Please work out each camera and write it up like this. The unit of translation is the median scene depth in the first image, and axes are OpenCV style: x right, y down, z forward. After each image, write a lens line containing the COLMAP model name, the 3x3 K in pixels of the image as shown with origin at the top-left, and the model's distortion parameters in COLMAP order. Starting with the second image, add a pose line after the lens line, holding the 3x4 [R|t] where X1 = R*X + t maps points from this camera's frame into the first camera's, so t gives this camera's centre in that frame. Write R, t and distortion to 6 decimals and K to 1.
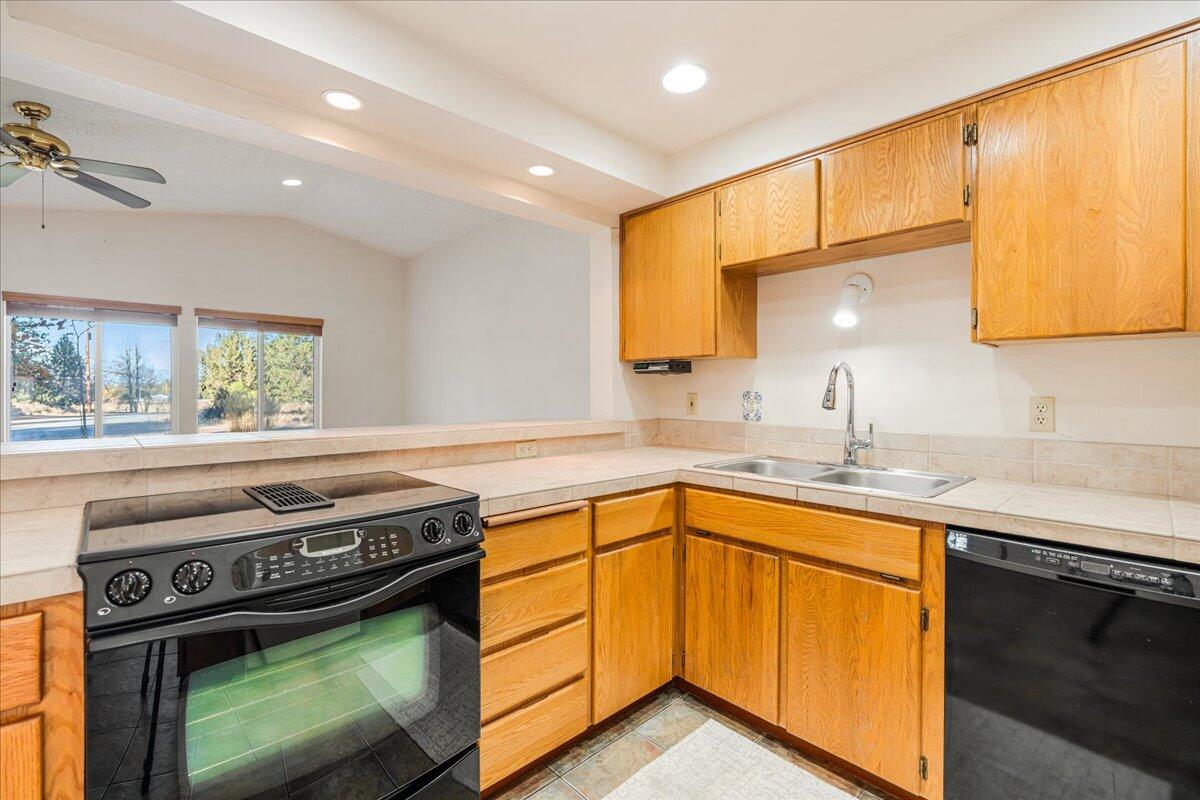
lens RADIAL K [[522.7, 0, 596.9], [0, 522.7, 391.2], [0, 0, 1]] dist [-0.000926, -0.000418]
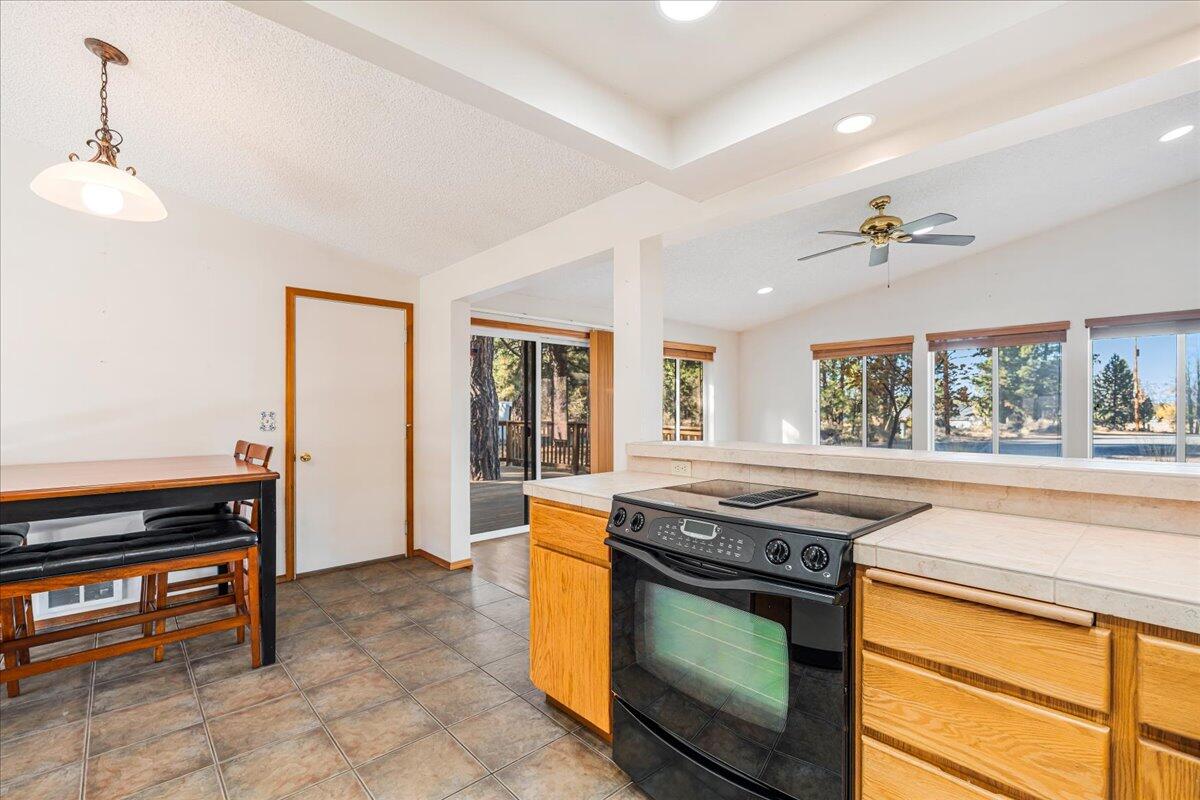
lens RADIAL K [[529.6, 0, 598.4], [0, 529.6, 407.4], [0, 0, 1]] dist [-0.004304, -0.000572]
pose [[-0.005244, -0.005327, -0.999972, 0.529508], [0.000974, 0.999985, -0.005332, -0.002579], [0.999986, -0.001002, -0.005239, 0.501632]]
